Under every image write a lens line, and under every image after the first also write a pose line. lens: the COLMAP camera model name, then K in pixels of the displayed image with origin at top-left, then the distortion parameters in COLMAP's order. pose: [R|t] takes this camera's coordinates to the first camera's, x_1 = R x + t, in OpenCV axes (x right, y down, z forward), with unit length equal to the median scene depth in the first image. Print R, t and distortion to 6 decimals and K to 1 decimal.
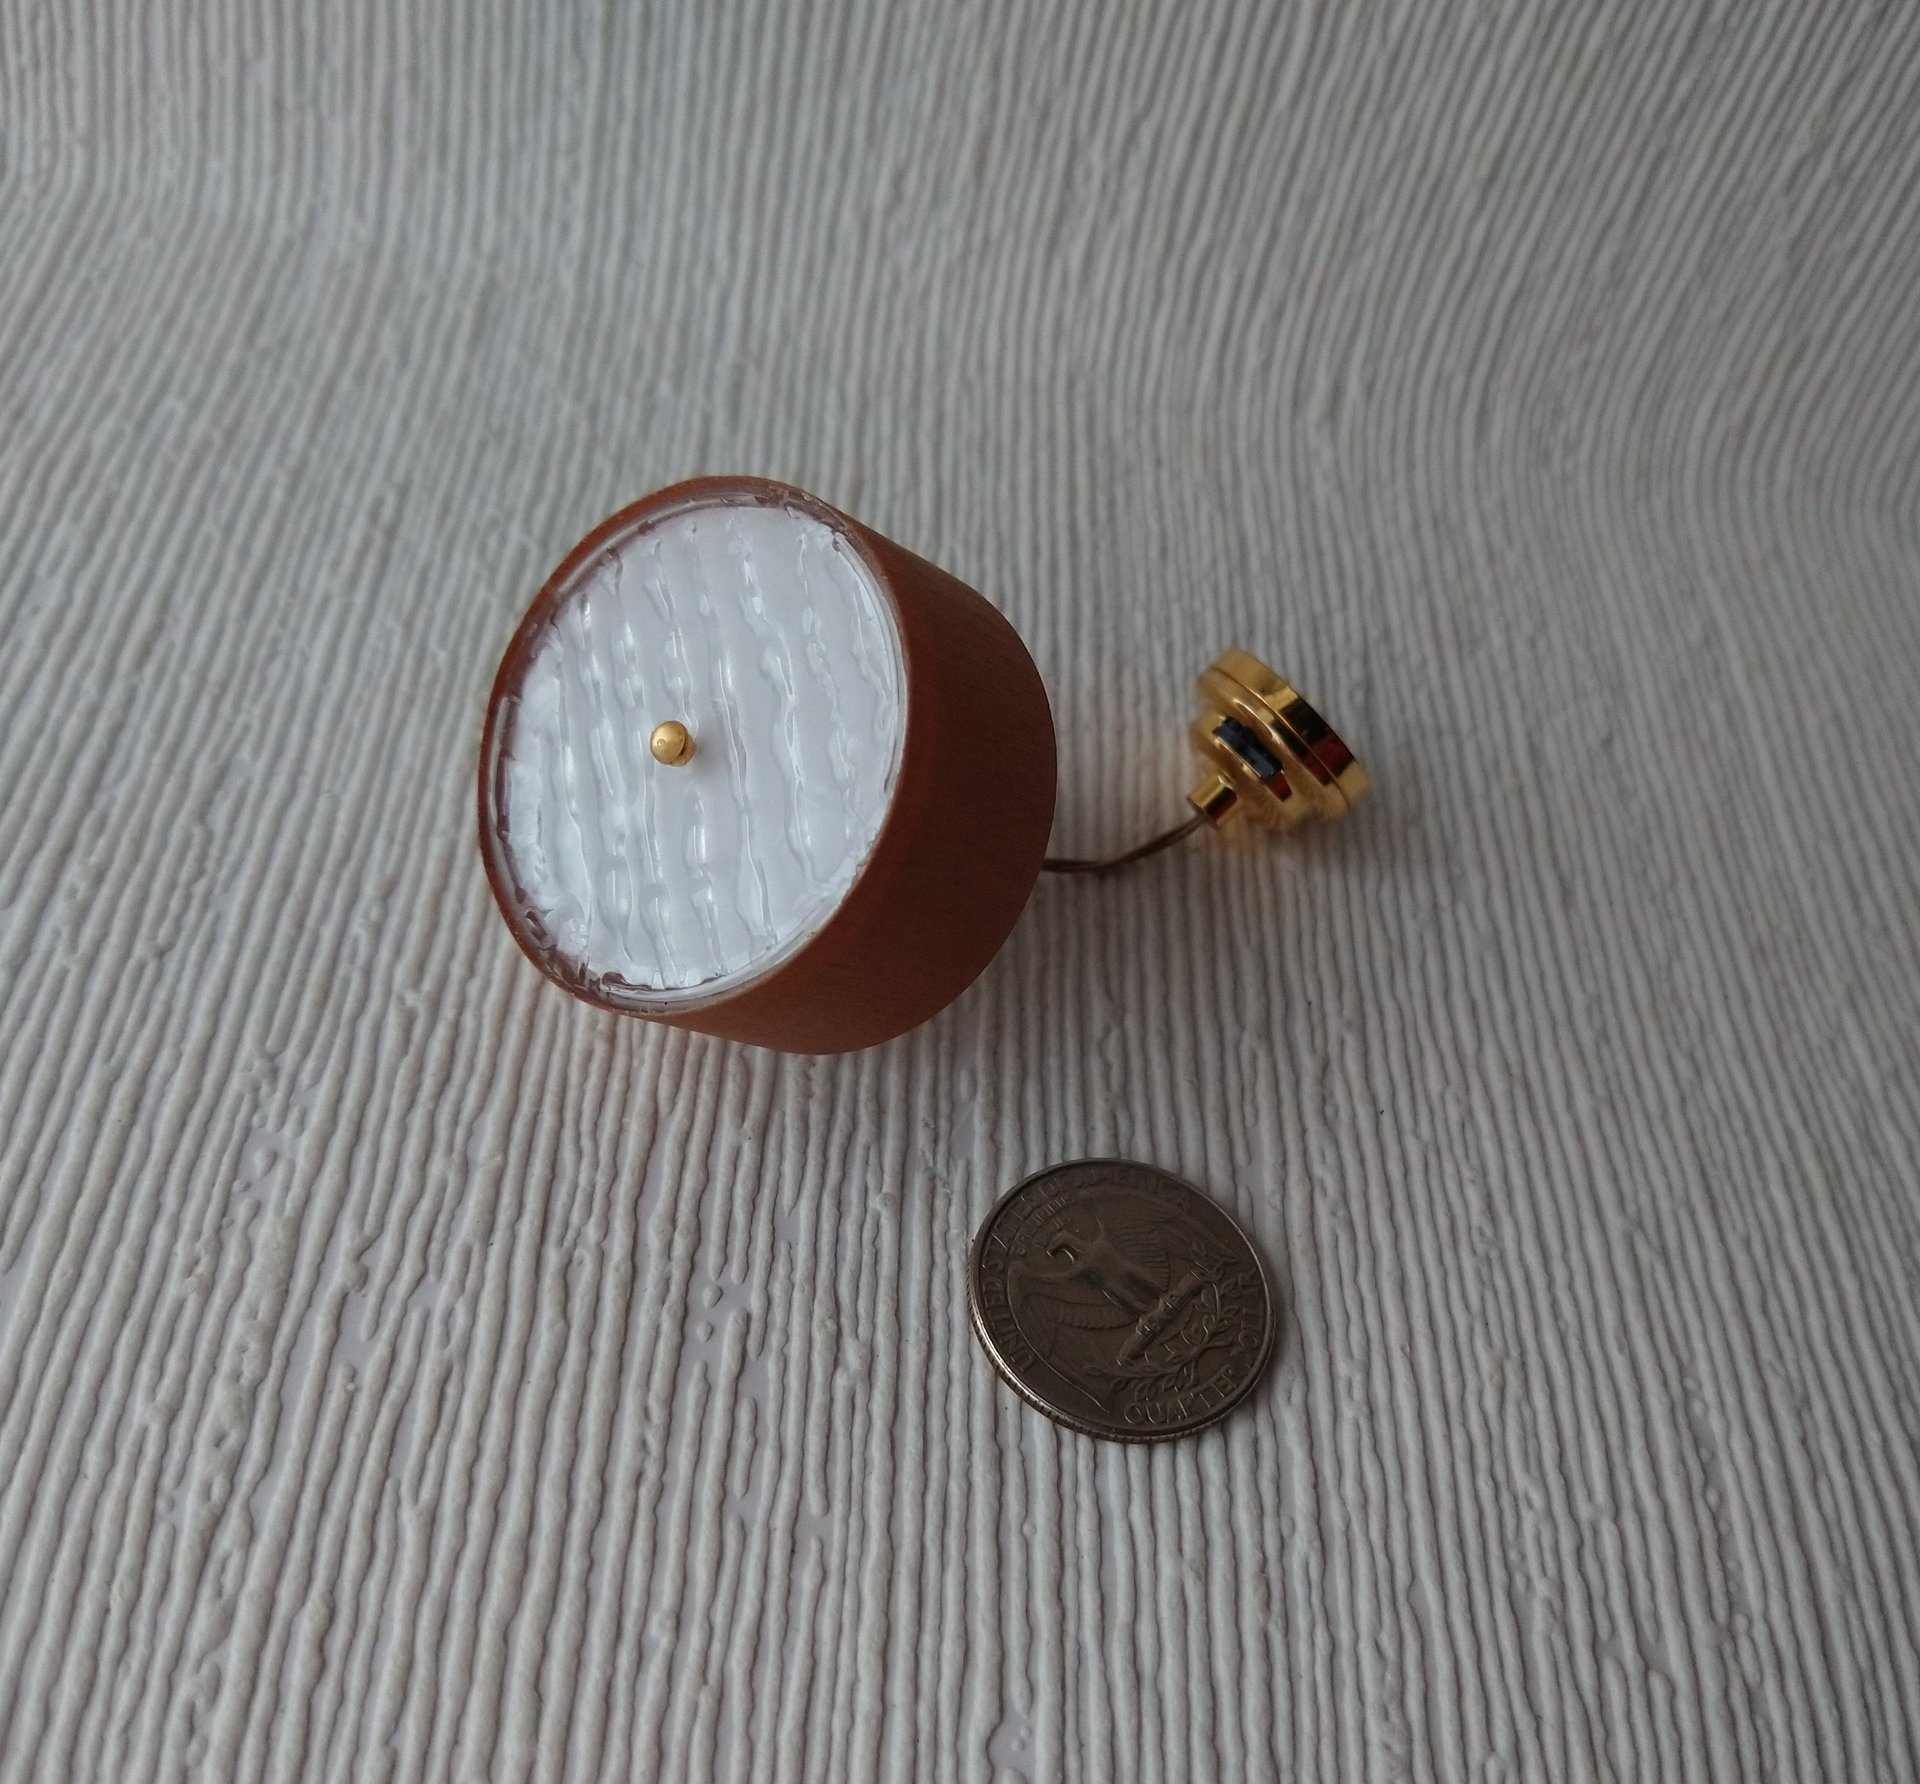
lens RADIAL K [[1983.0, 0, 960.0], [0, 1983.0, 892.0], [0, 0, 1]] dist [0.093061, -0.238867]
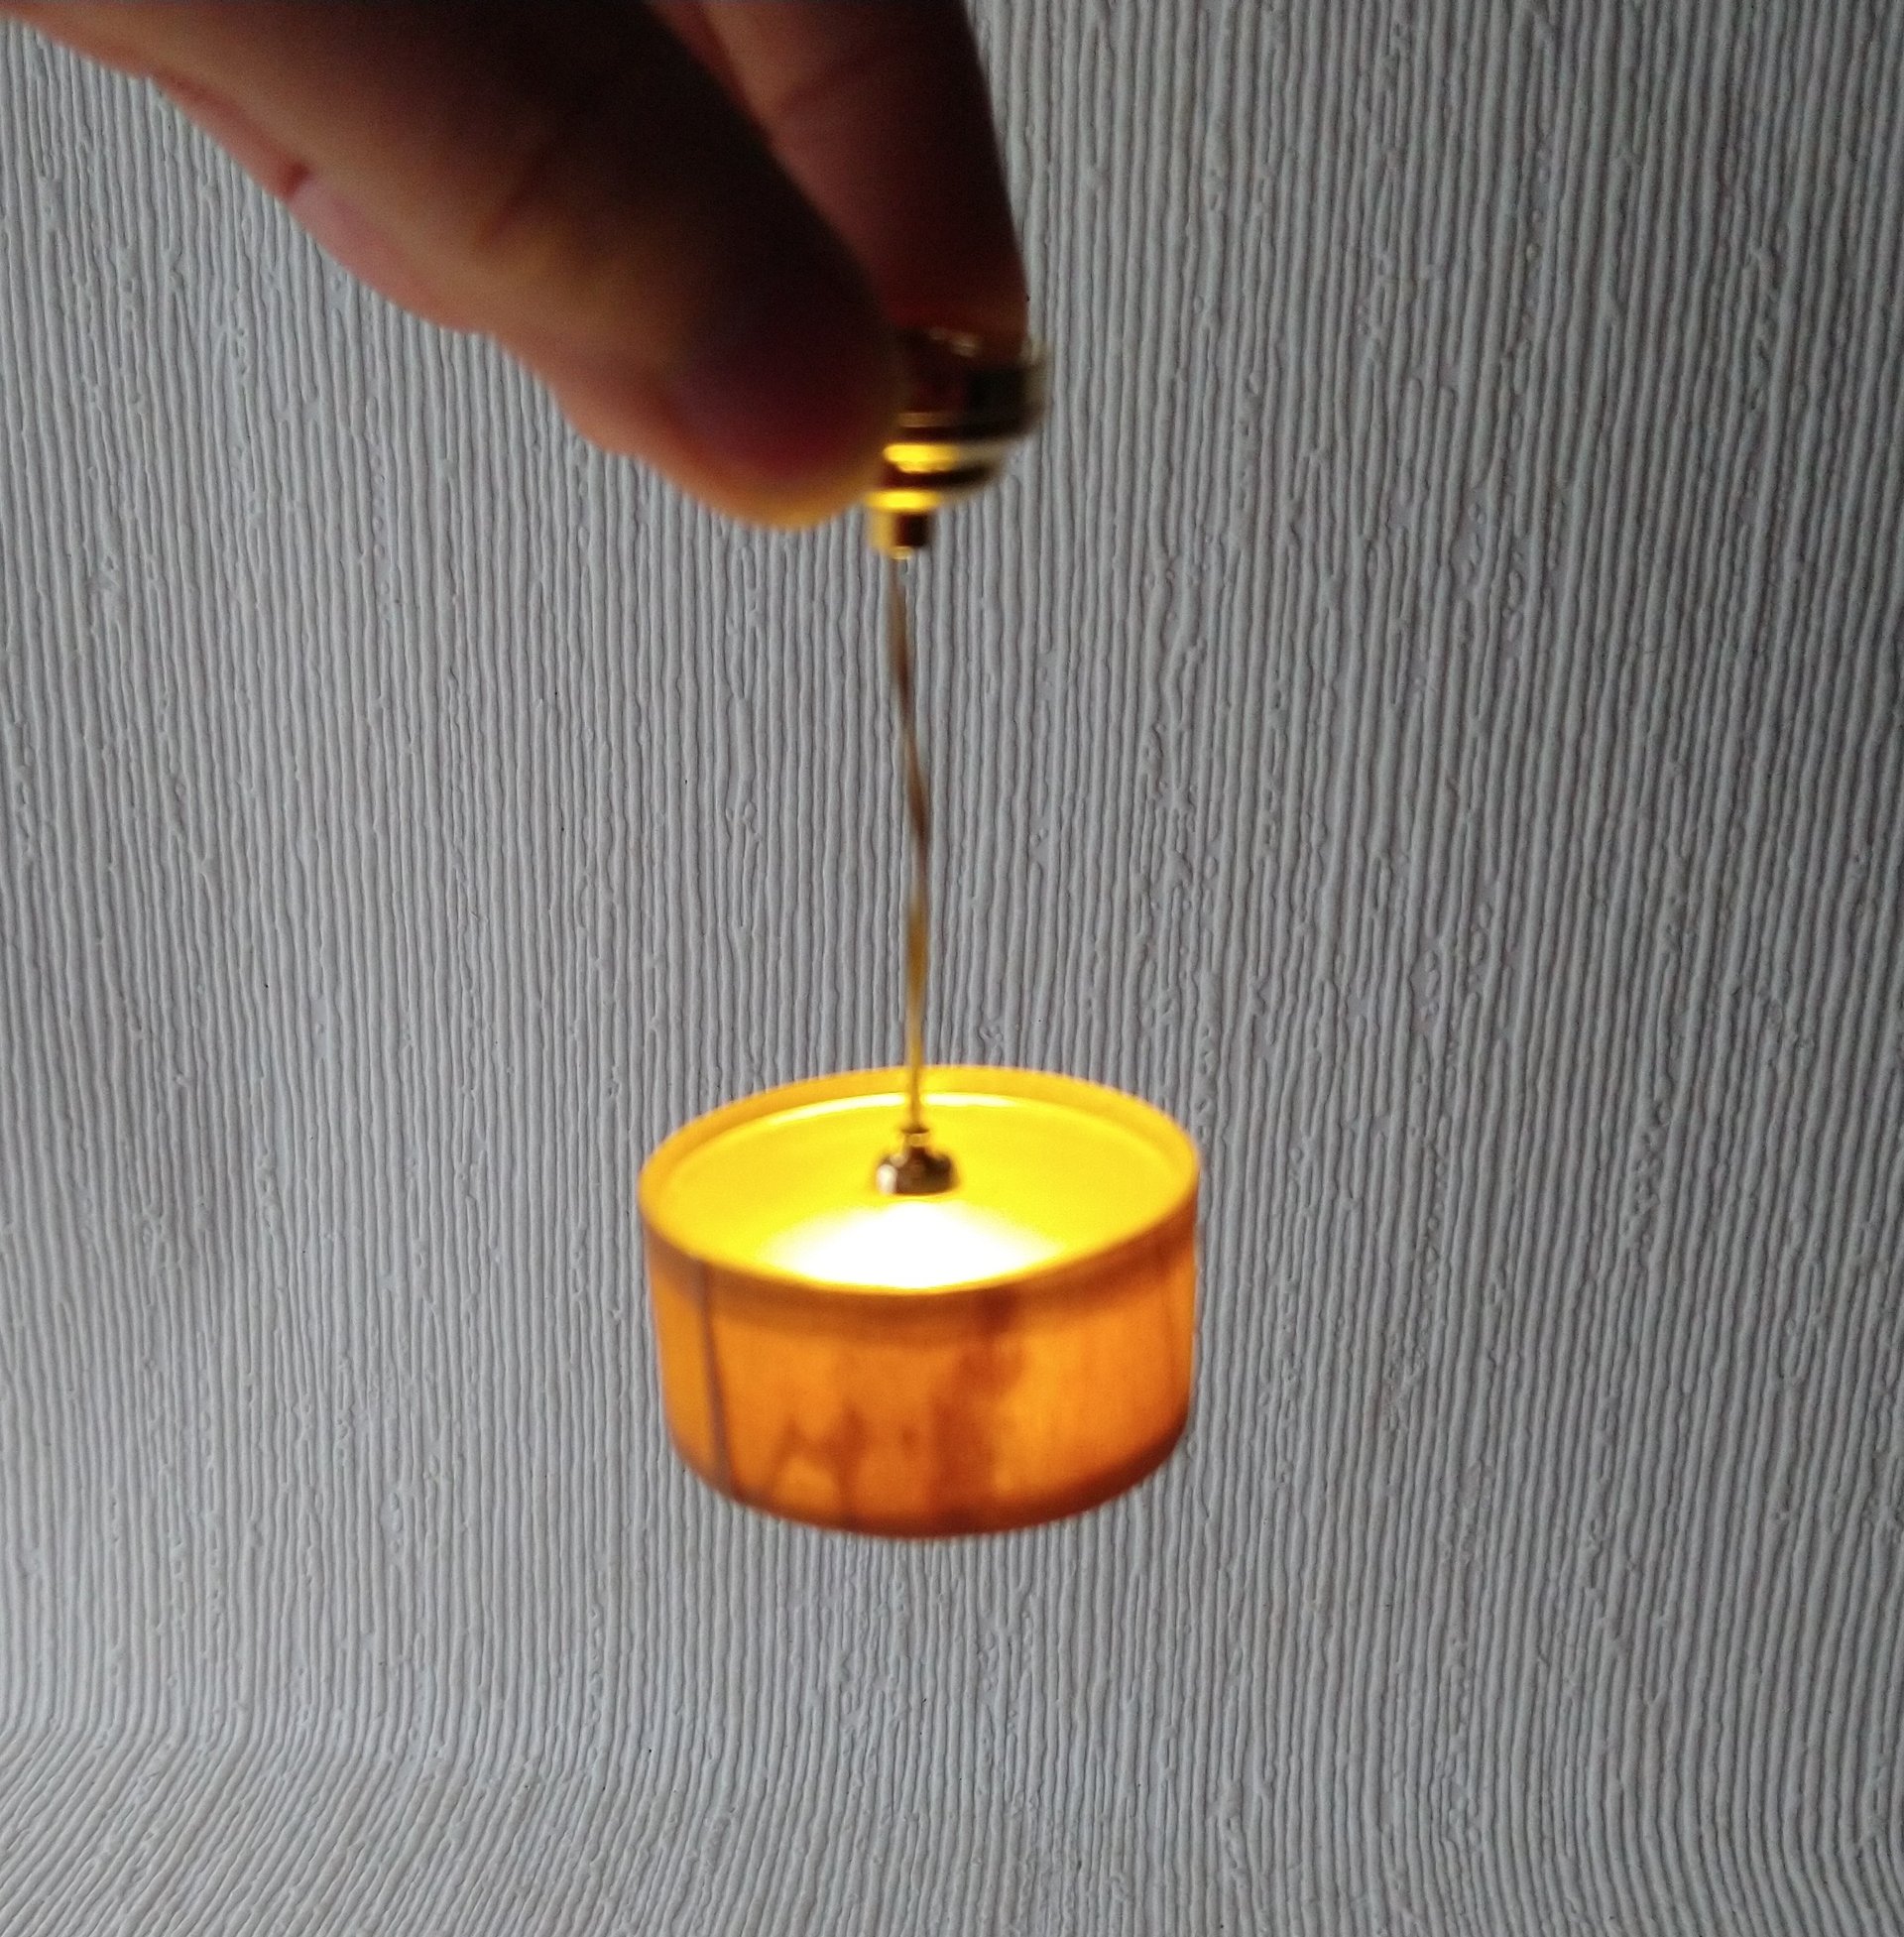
lens RADIAL K [[2361.5, 0, 952.0], [0, 2361.5, 968.5], [0, 0, 1]] dist [0.092752, -0.224345]
pose [[0.985204, -0.148744, -0.085135, 0.243900], [0.069103, 0.799340, -0.596892, 0.219603], [0.156836, 0.582178, 0.797792, -0.507787]]
